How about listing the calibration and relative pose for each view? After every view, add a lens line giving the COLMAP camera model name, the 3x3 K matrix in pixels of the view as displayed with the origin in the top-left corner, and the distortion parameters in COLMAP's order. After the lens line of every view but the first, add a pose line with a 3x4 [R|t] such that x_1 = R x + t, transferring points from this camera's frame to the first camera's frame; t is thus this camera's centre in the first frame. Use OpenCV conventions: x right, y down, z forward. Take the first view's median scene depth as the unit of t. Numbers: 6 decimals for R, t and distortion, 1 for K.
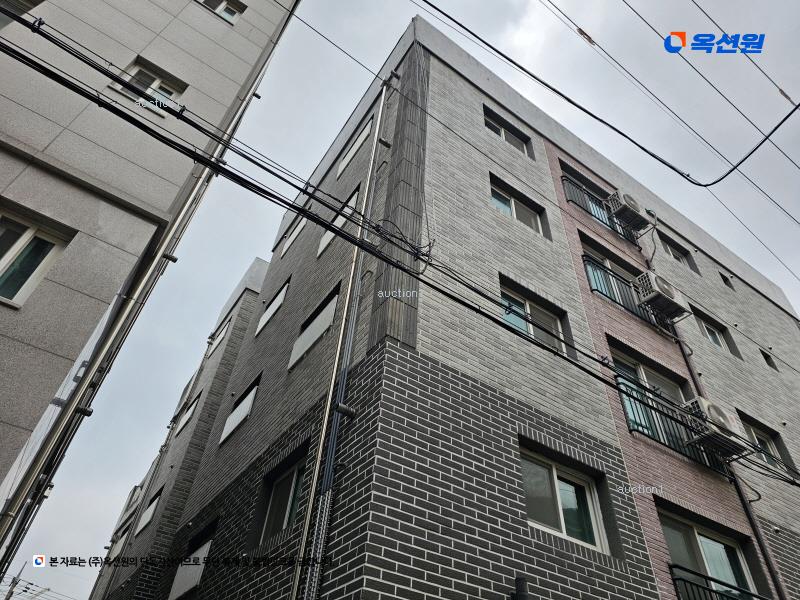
lens RADIAL K [[527.7, 0, 396.8], [0, 527.7, 294.9], [0, 0, 1]] dist [0.066974, -0.052626]
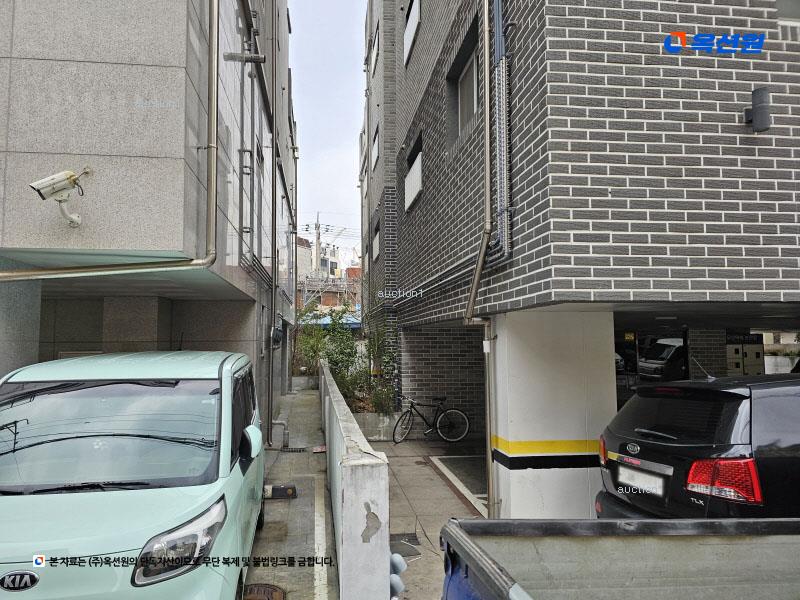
lens RADIAL K [[527.7, 0, 393.2], [0, 527.7, 306.7], [0, 0, 1]] dist [0.066974, -0.052626]
pose [[0.887978, -0.099139, -0.449072, 0.067004], [0.362632, 0.751484, 0.551154, 0.117295], [0.282830, -0.652261, 0.703252, 0.055162]]
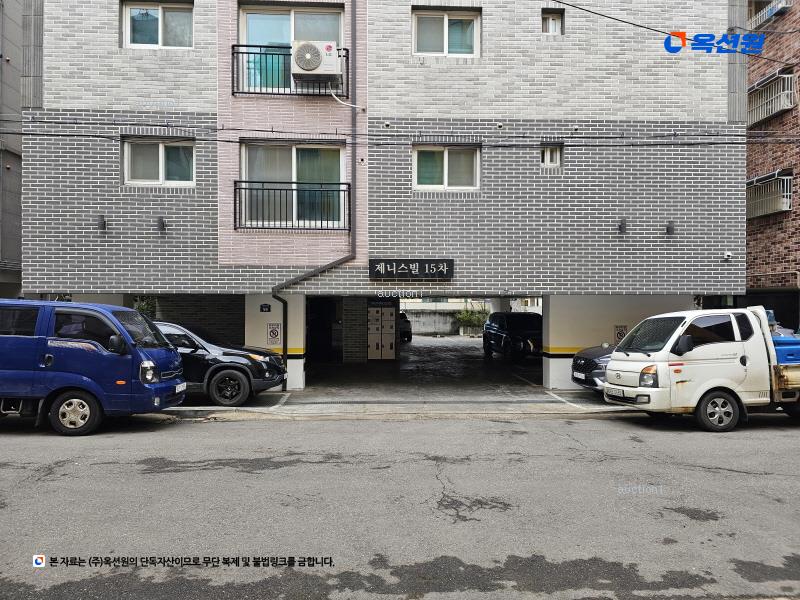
lens RADIAL K [[527.7, 0, 390.6], [0, 527.7, 299.9], [0, 0, 1]] dist [0.066974, -0.052626]
pose [[0.850267, -0.060025, -0.522917, 2.163876], [0.400943, 0.717517, 0.569574, 0.007148], [0.341013, -0.693950, 0.634148, -0.203709]]
